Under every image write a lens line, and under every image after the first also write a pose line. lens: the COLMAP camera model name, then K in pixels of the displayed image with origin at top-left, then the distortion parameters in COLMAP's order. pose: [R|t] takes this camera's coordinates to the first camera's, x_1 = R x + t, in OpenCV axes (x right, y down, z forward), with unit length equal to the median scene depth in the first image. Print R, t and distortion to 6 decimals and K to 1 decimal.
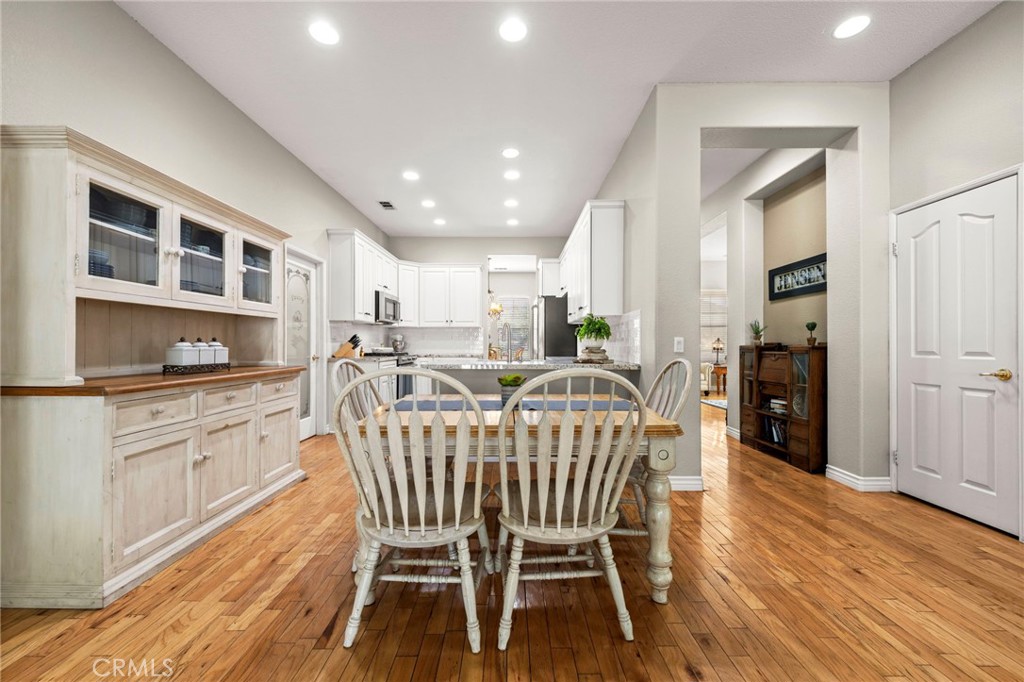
lens RADIAL K [[407.4, 0, 510.8], [0, 407.4, 342.1], [0, 0, 1]] dist [0.013791, -0.007102]
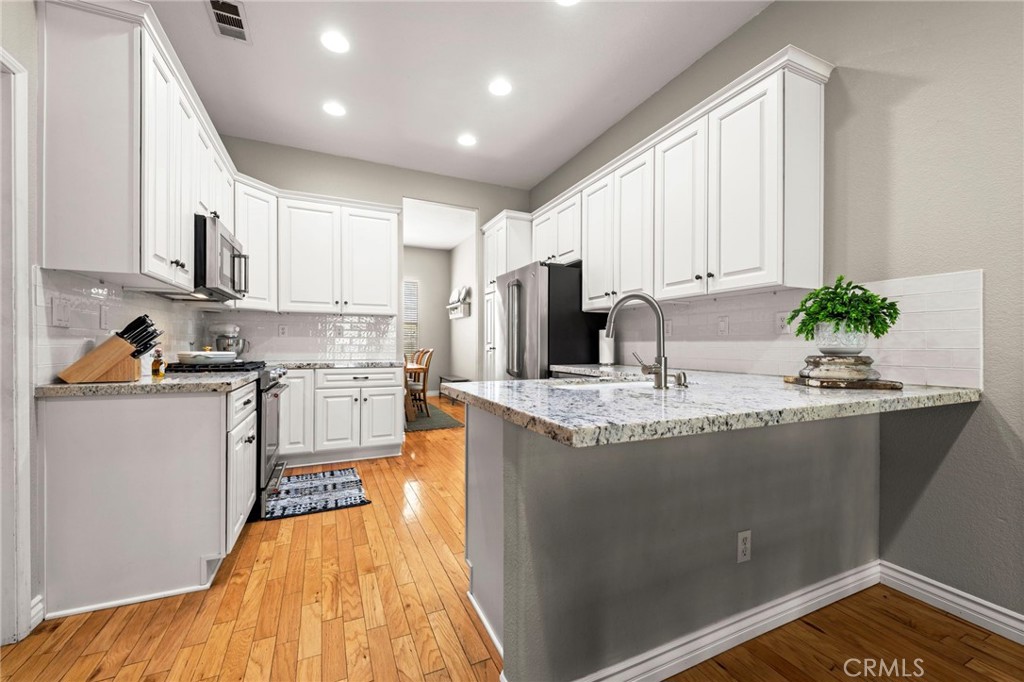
lens RADIAL K [[407.4, 0, 510.8], [0, 407.4, 342.1], [0, 0, 1]] dist [0.013791, -0.007102]
pose [[0.906813, 0.003251, 0.421521, -0.239866], [-0.004007, 0.999992, 0.000908, 0.002315], [-0.421514, -0.002513, 0.906818, 0.539770]]
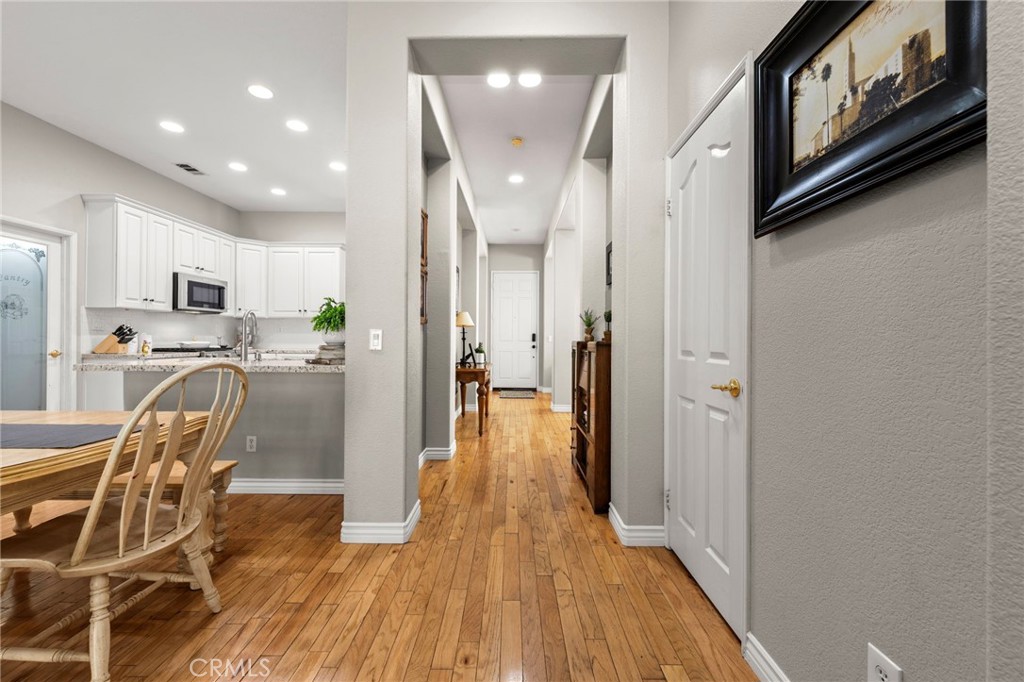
lens RADIAL K [[429.2, 0, 514.5], [0, 429.2, 337.3], [0, 0, 1]] dist [0.001219, -0.009256]
pose [[0.999987, 0.004262, 0.002827, 0.392072], [-0.004268, 0.999989, 0.001861, 0.000287], [-0.002819, -0.001873, 0.999994, 0.149721]]
